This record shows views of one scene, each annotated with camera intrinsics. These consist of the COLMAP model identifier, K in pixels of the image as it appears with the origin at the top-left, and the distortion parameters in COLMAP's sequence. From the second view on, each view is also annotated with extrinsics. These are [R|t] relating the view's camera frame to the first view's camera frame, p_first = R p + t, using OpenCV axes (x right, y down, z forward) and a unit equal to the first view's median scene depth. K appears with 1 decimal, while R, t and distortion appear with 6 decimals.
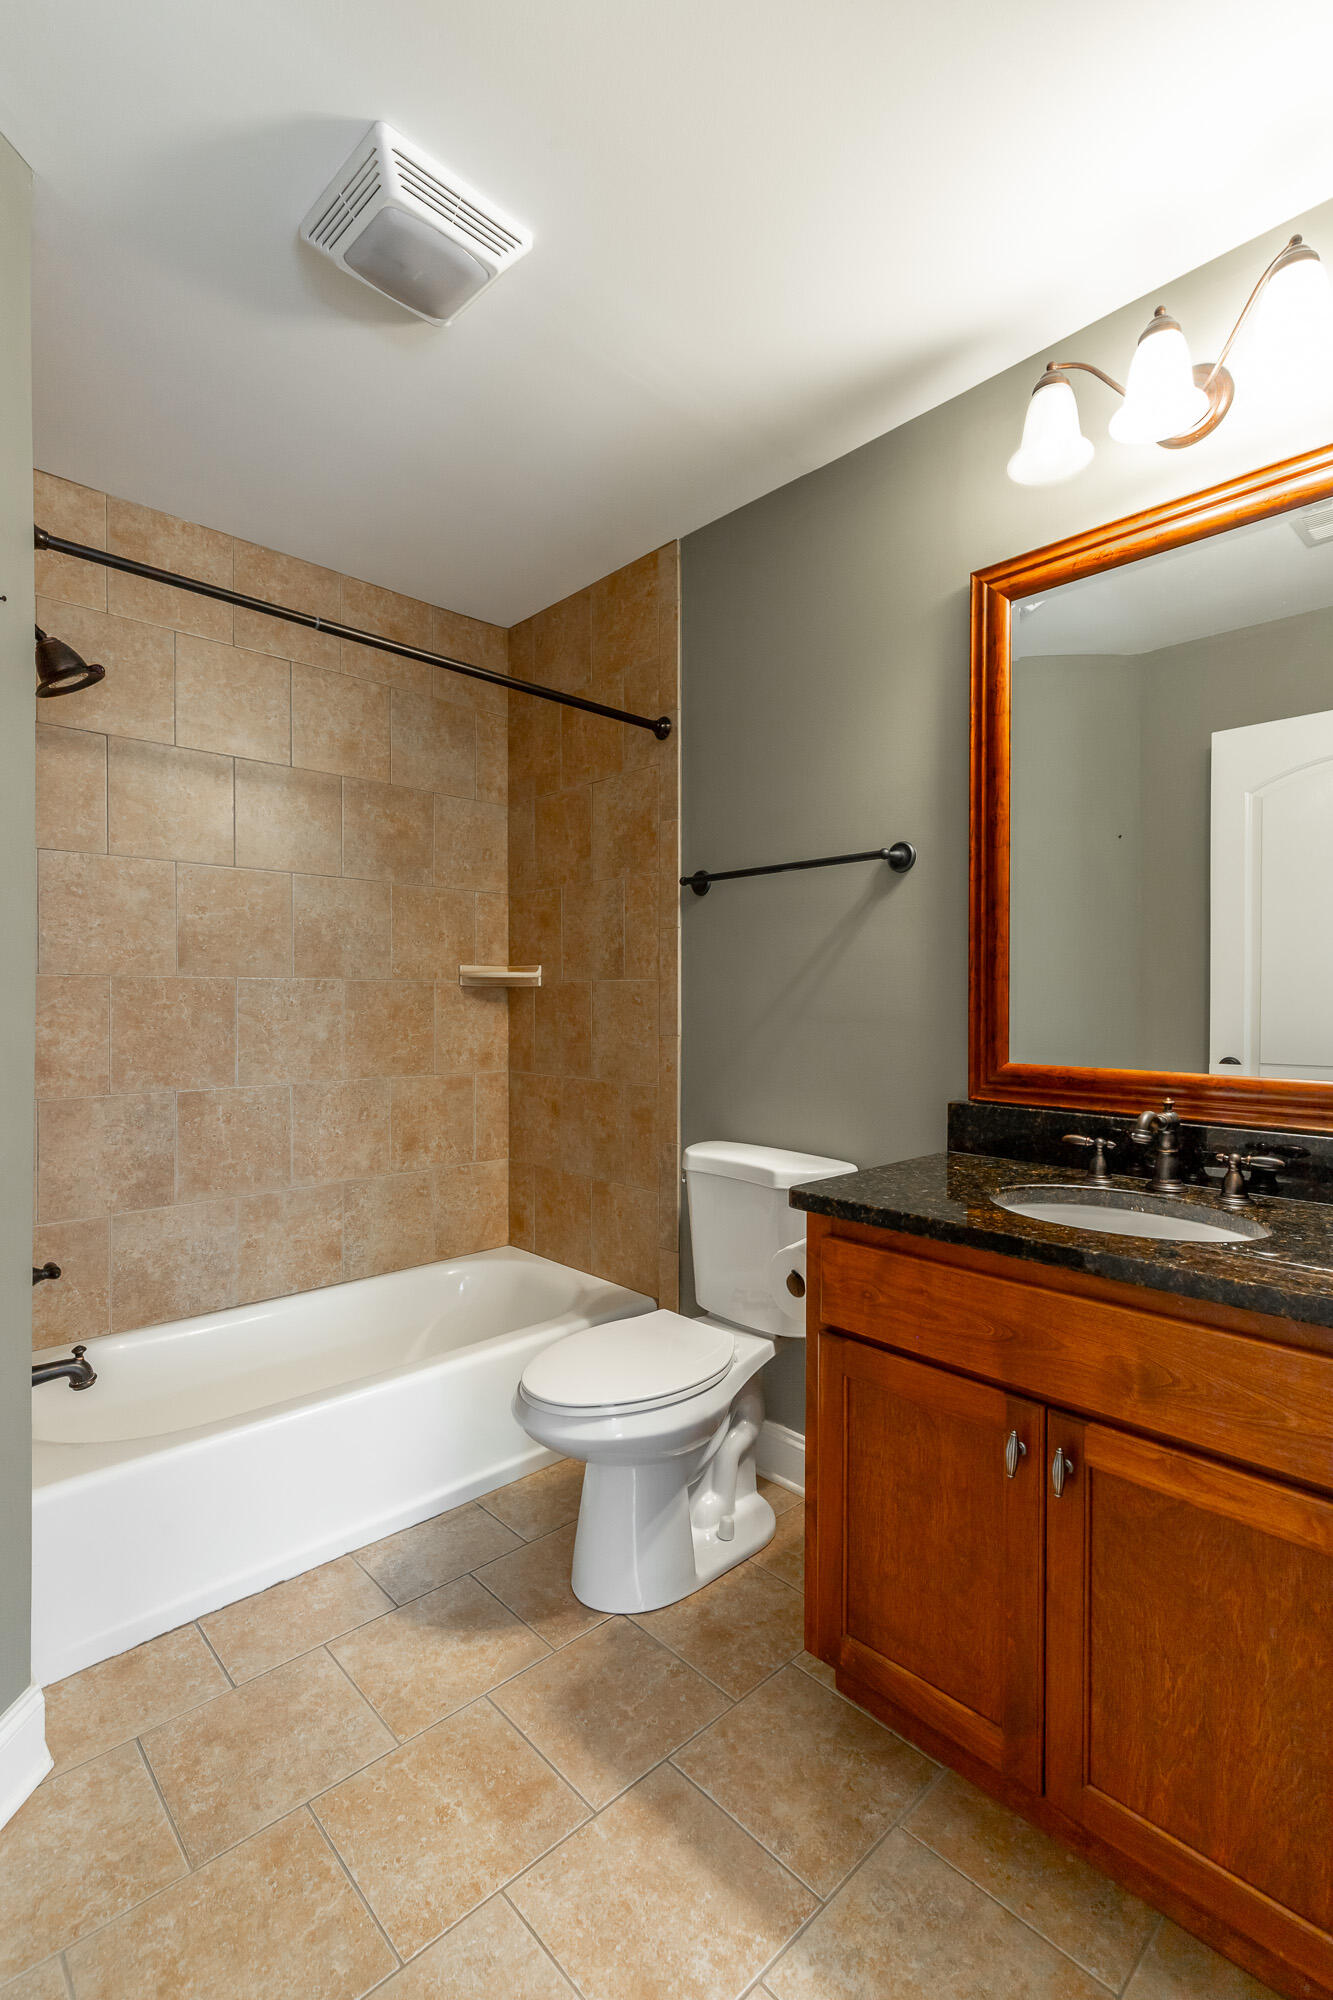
lens RADIAL K [[907.8, 0, 672.7], [0, 907.8, 1004.9], [0, 0, 1]] dist [0.008054, -0.000426]
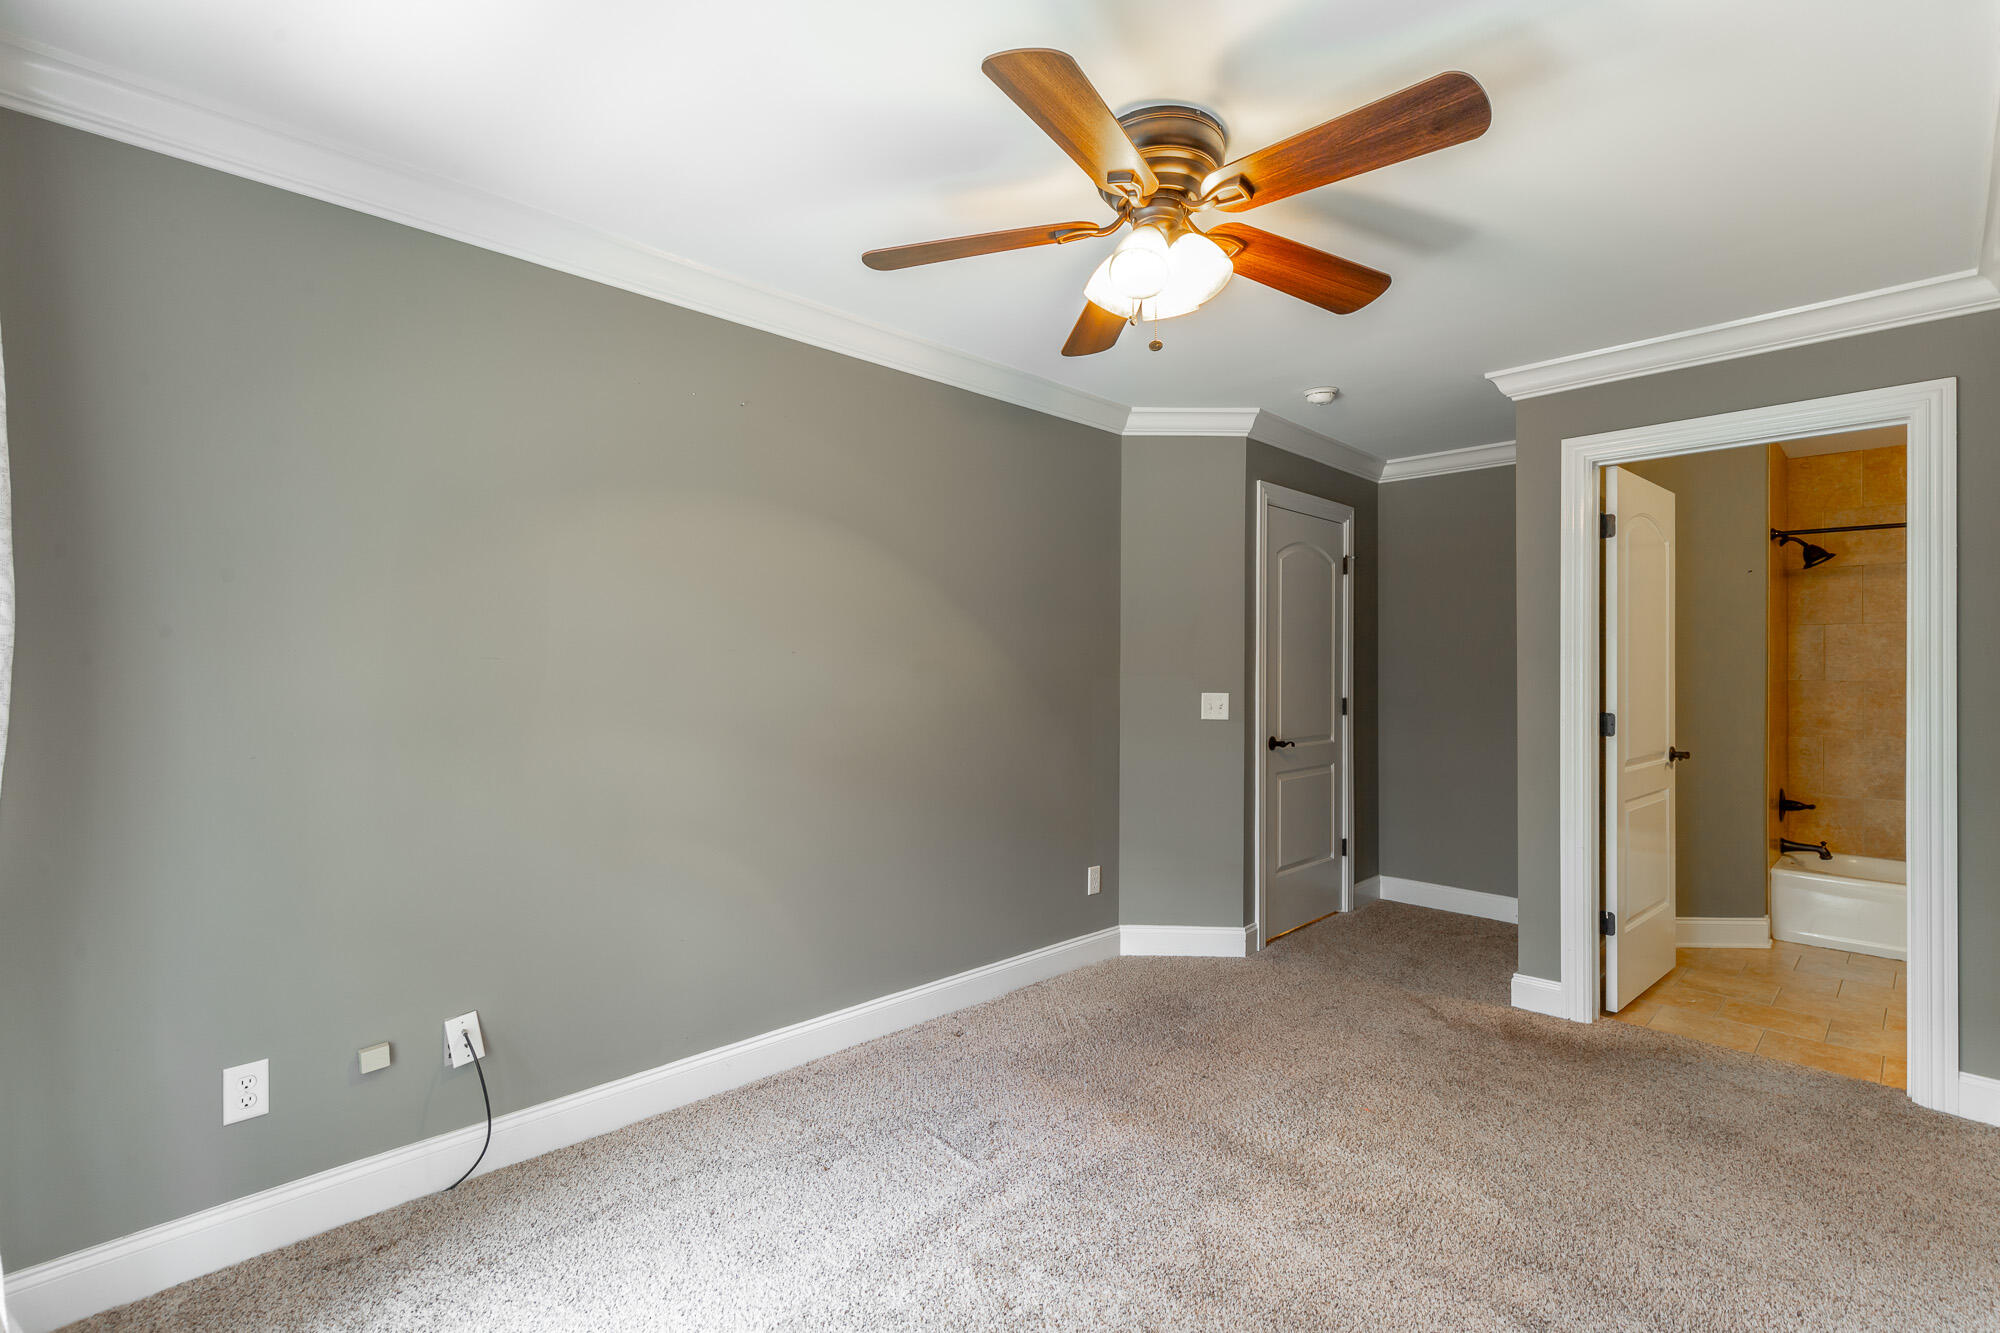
lens RADIAL K [[907.8, 0, 998.6], [0, 907.8, 663.2], [0, 0, 1]] dist [0.008054, -0.000426]
pose [[0.018541, -0.004044, -0.999820, 1.623189], [-0.008677, 0.999954, -0.004205, -0.055344], [0.999790, 0.008753, 0.018505, -1.143332]]
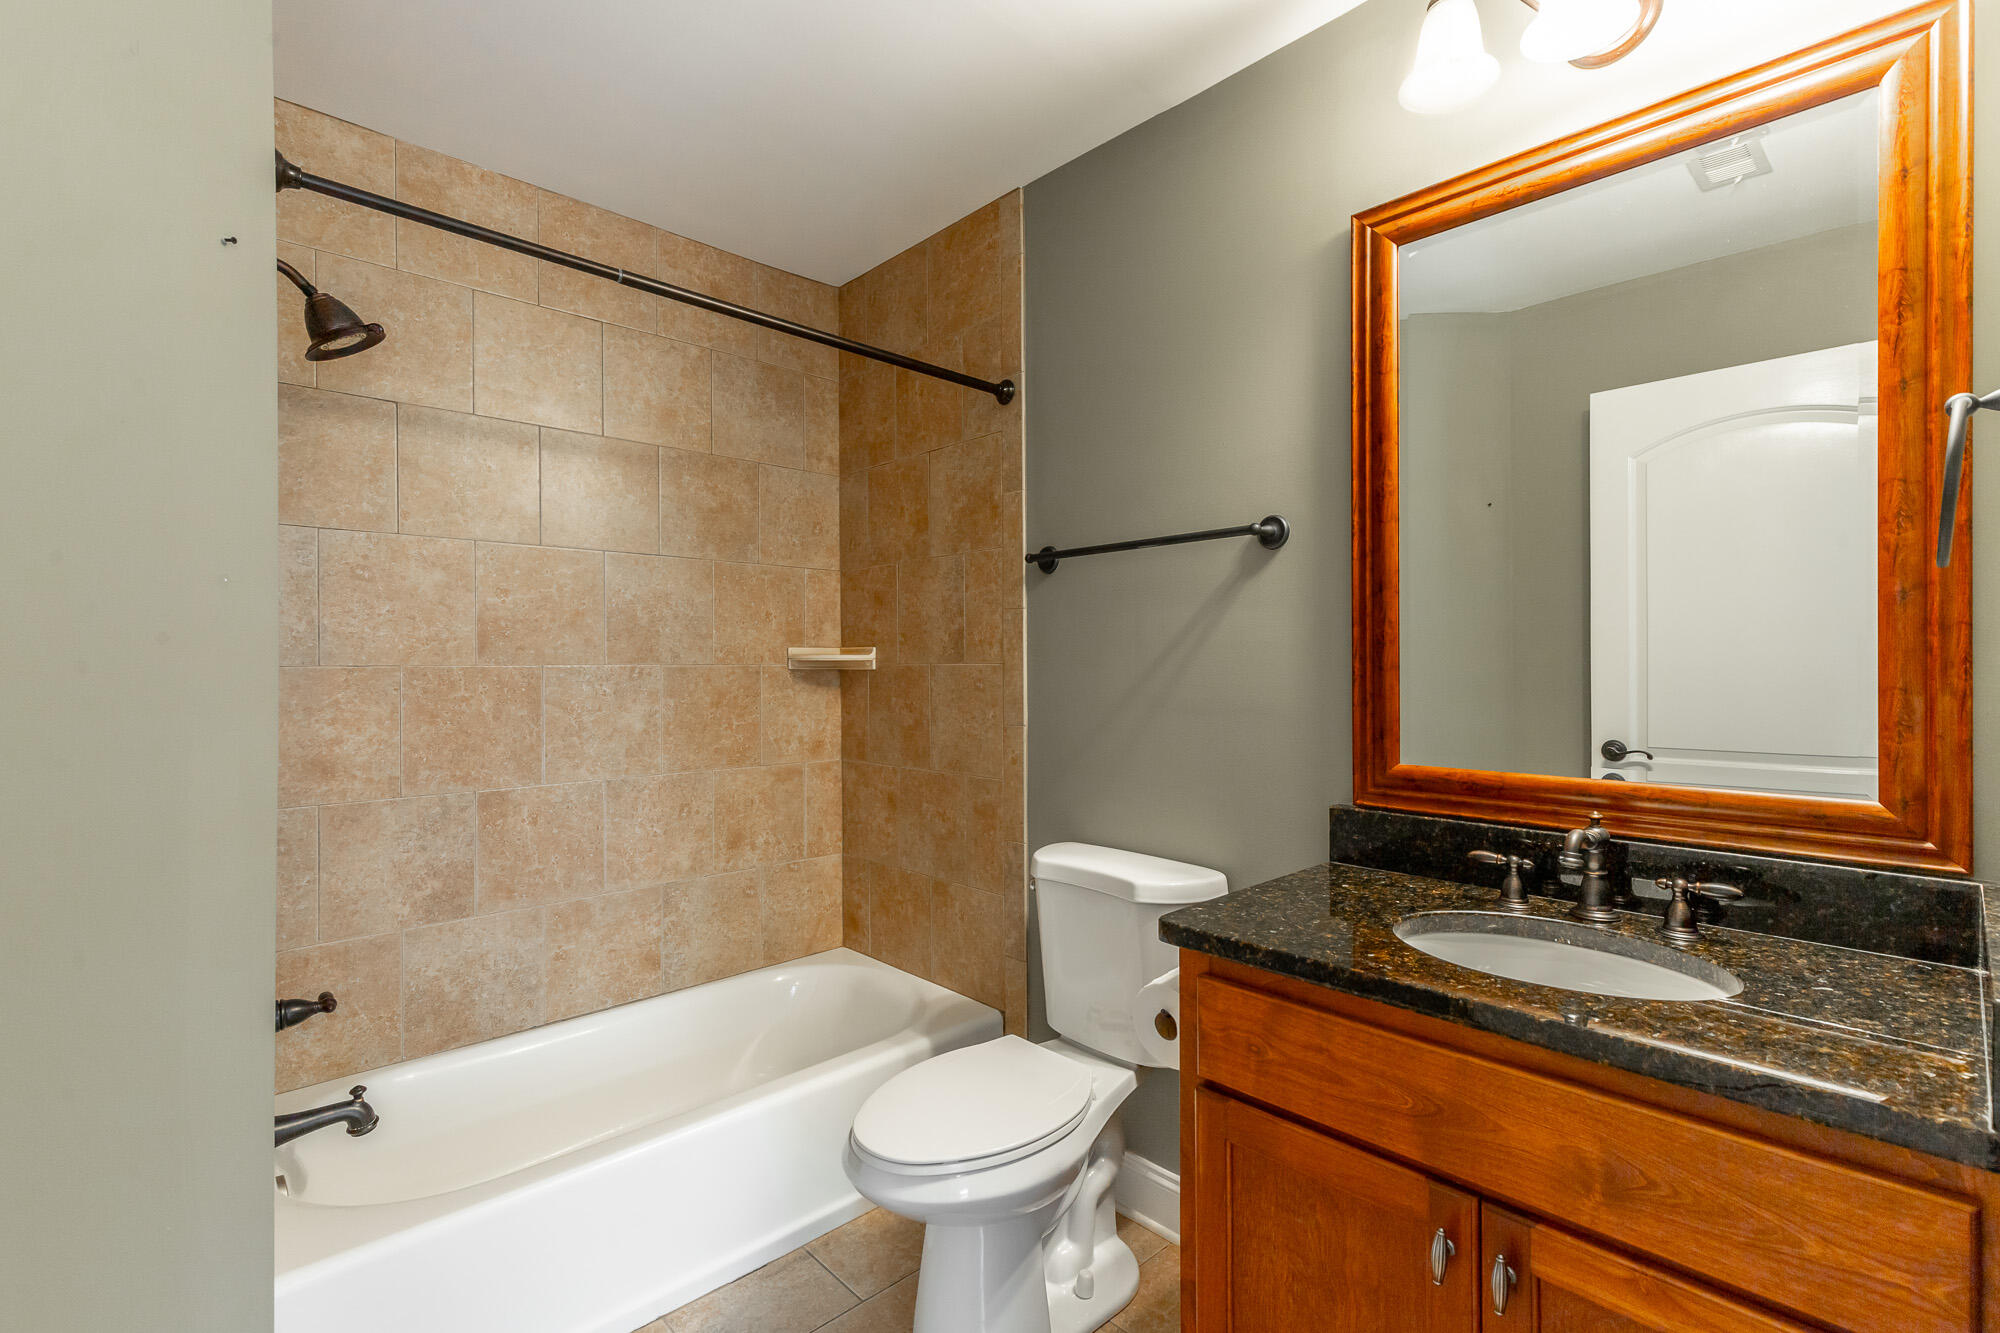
lens RADIAL K [[907.8, 0, 1012.7], [0, 907.8, 665.7], [0, 0, 1]] dist [0.008054, -0.000426]
pose [[0.999976, -0.006620, 0.002088, -0.009389], [0.006631, 0.999963, -0.005490, -0.027407], [-0.002052, 0.005504, 0.999983, 0.100916]]
